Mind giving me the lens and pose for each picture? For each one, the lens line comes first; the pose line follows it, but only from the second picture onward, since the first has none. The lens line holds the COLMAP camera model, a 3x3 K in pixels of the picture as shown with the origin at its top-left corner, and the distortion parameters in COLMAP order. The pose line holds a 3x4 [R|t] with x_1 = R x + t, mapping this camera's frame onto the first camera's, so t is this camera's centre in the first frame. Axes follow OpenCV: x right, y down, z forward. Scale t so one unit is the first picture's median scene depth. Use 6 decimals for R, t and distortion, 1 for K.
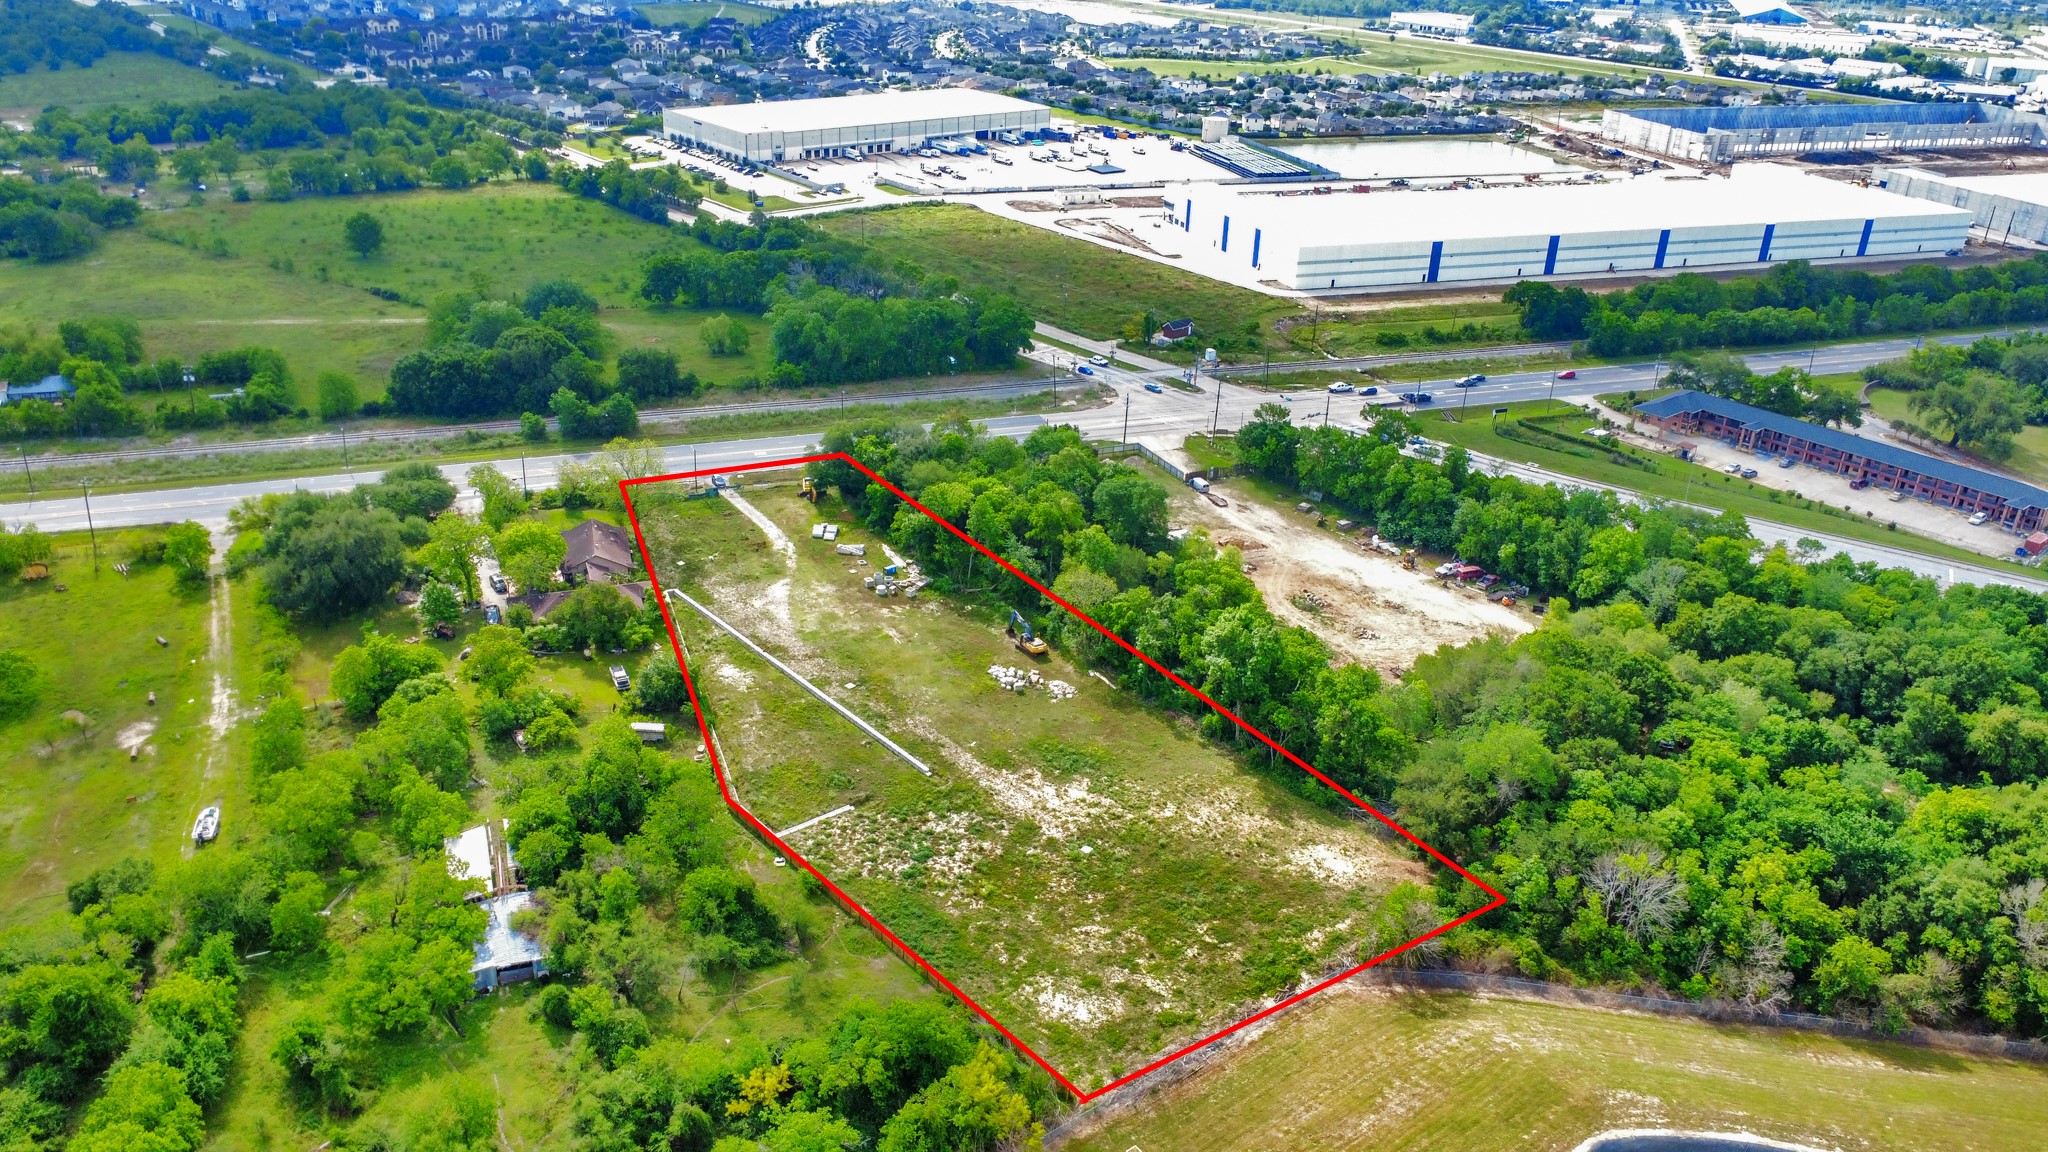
lens RADIAL K [[1528.3, 0, 1022.3], [0, 1528.3, 568.1], [0, 0, 1]] dist [0.008414, -0.006238]
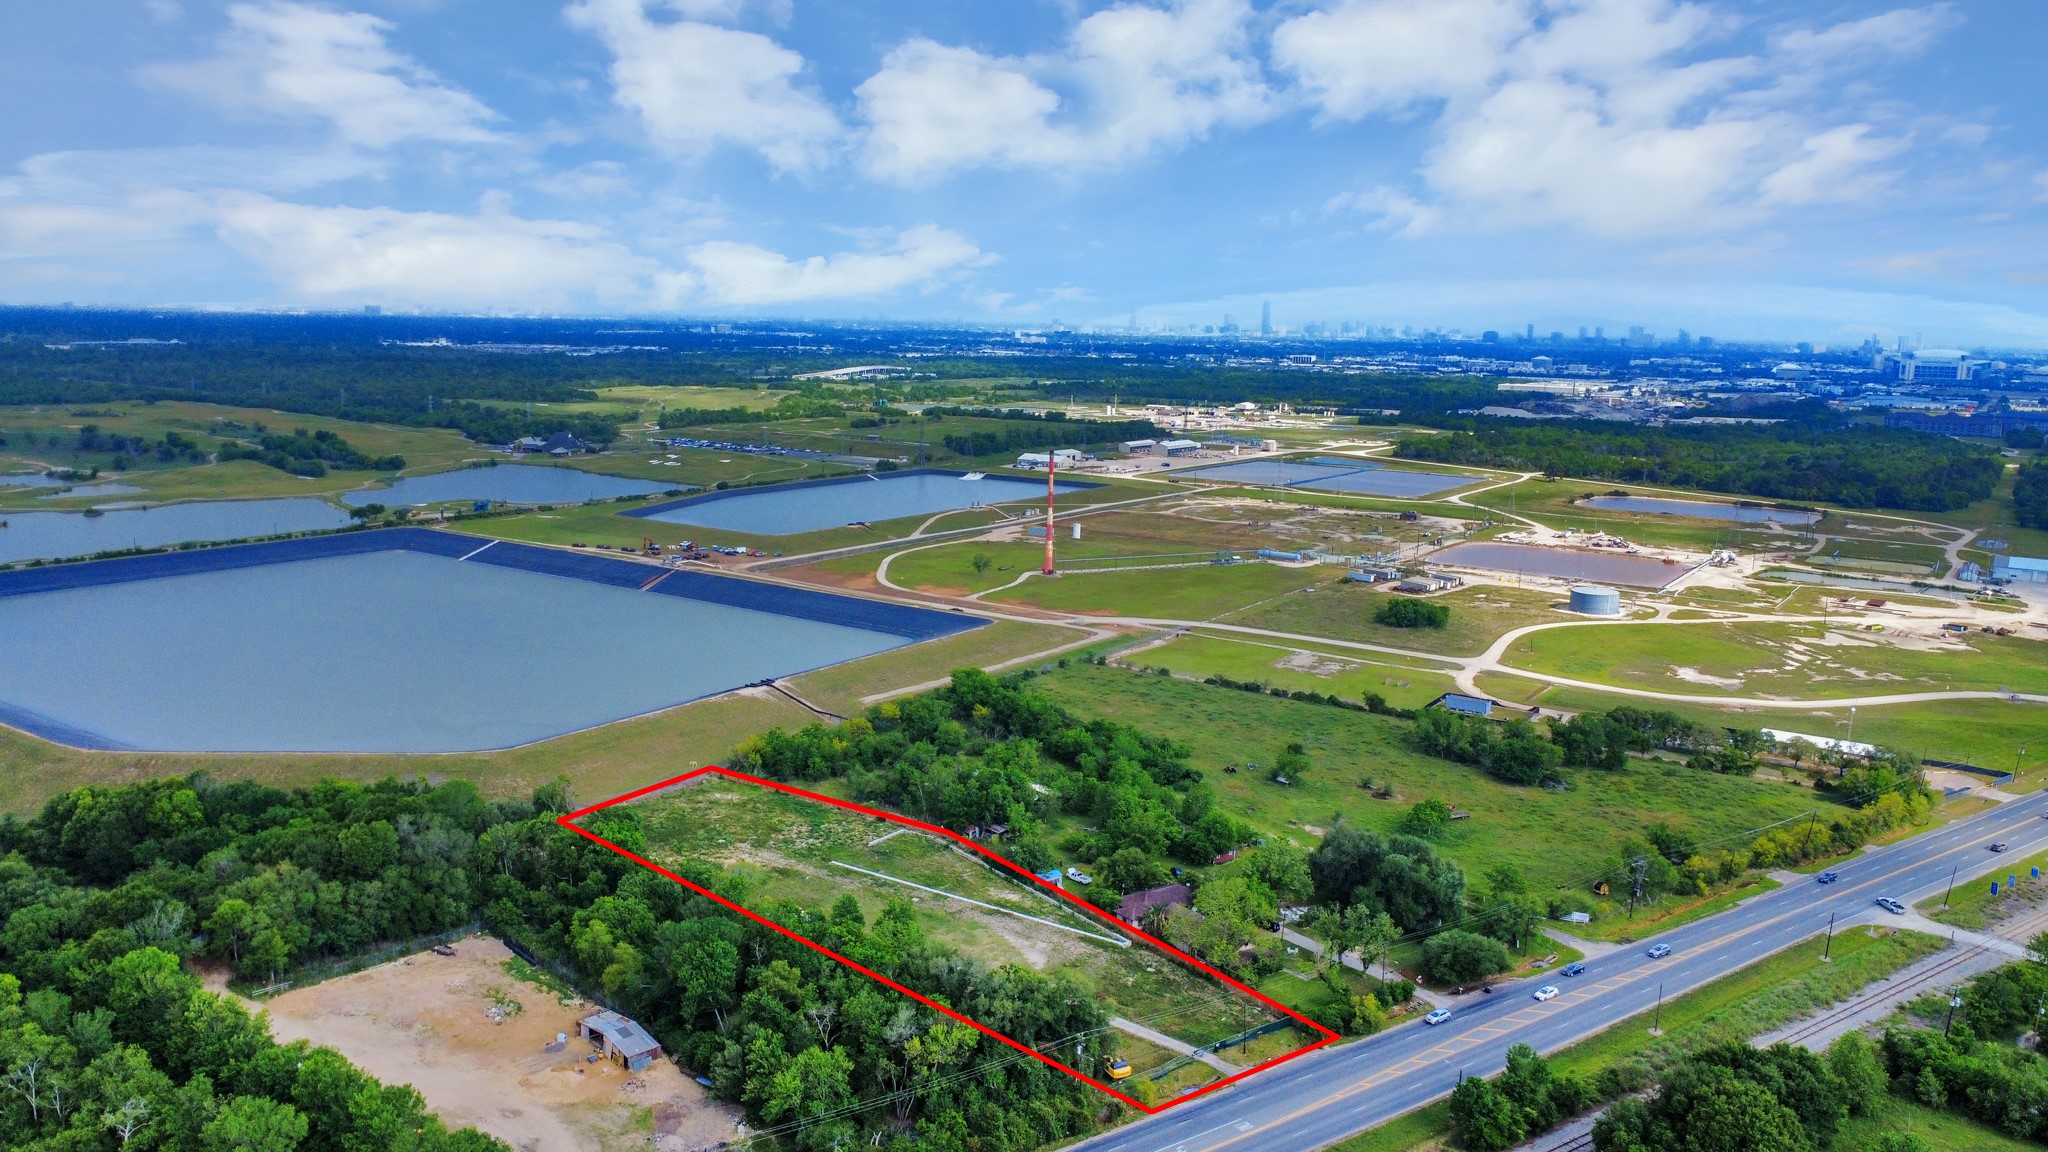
lens RADIAL K [[1530.9, 0, 1022.3], [0, 1530.9, 567.2], [0, 0, 1]] dist [0.004726, 0.000619]
pose [[-0.961399, -0.015985, -0.274692, 0.114195], [-0.168613, 0.823139, 0.542229, -0.616529], [0.217442, 0.567615, -0.794061, 1.332333]]
